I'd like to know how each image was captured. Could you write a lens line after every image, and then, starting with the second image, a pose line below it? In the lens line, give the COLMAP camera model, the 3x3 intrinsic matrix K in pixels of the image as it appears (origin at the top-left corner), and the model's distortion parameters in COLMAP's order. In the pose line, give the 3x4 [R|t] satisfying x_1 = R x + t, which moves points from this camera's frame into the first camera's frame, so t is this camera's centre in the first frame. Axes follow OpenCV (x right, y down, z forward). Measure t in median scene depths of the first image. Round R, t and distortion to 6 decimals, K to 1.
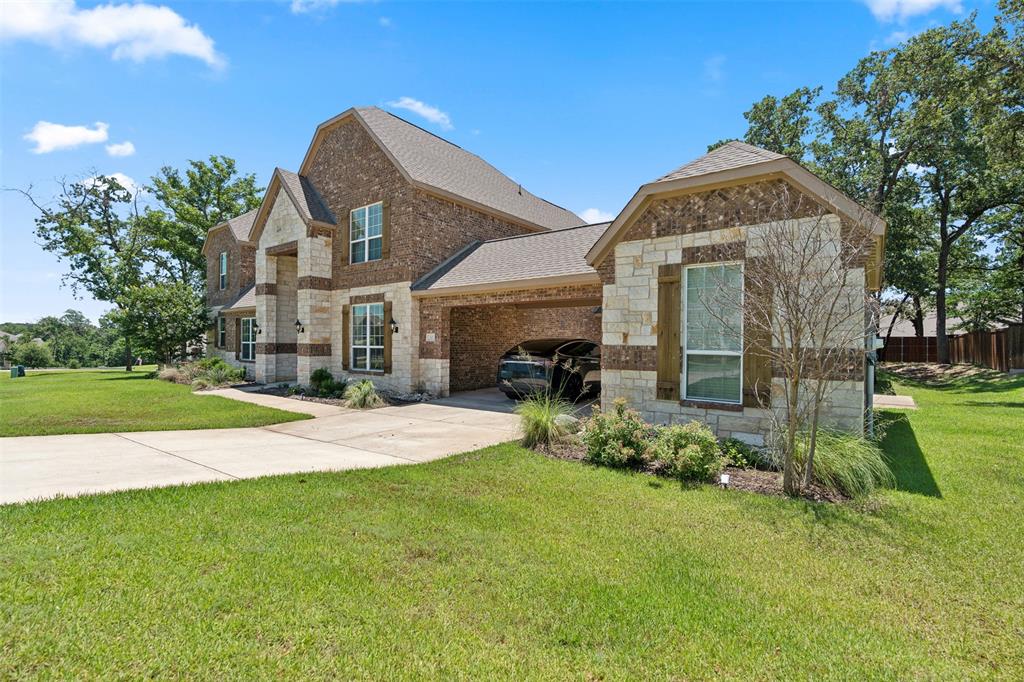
lens RADIAL K [[469.3, 0, 512.6], [0, 469.3, 343.2], [0, 0, 1]] dist [-0.004999, 0.000240]
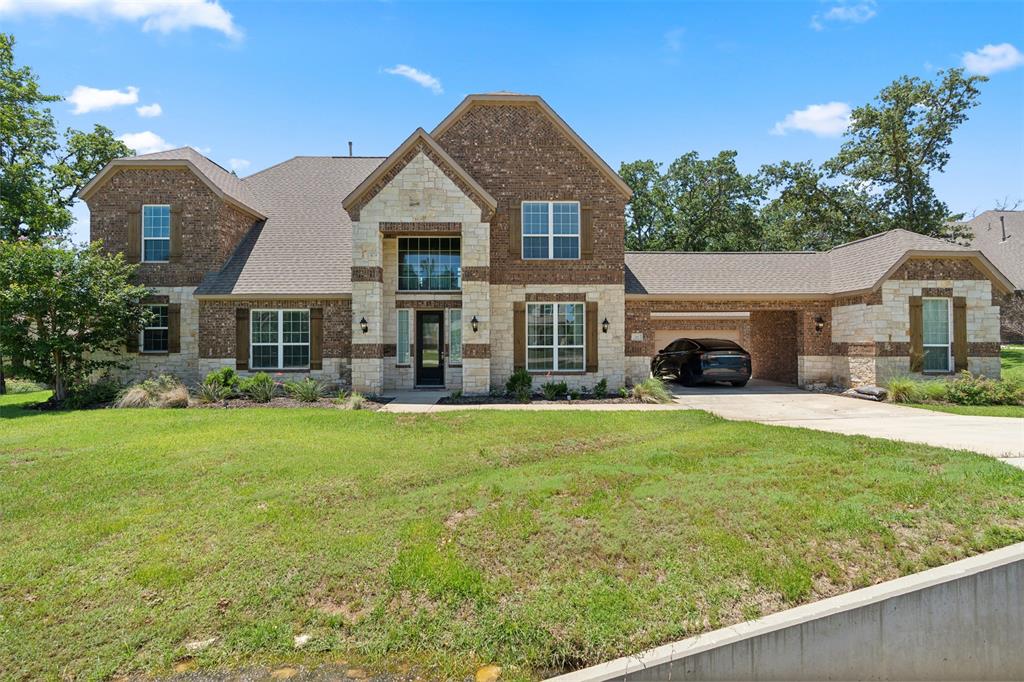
lens RADIAL K [[469.3, 0, 512.3], [0, 469.3, 338.8], [0, 0, 1]] dist [-0.004999, 0.000240]
pose [[0.770348, -0.001211, 0.637622, -1.092986], [0.007575, 0.999945, -0.007252, -0.002411], [-0.637578, 0.010416, 0.770315, 0.336343]]
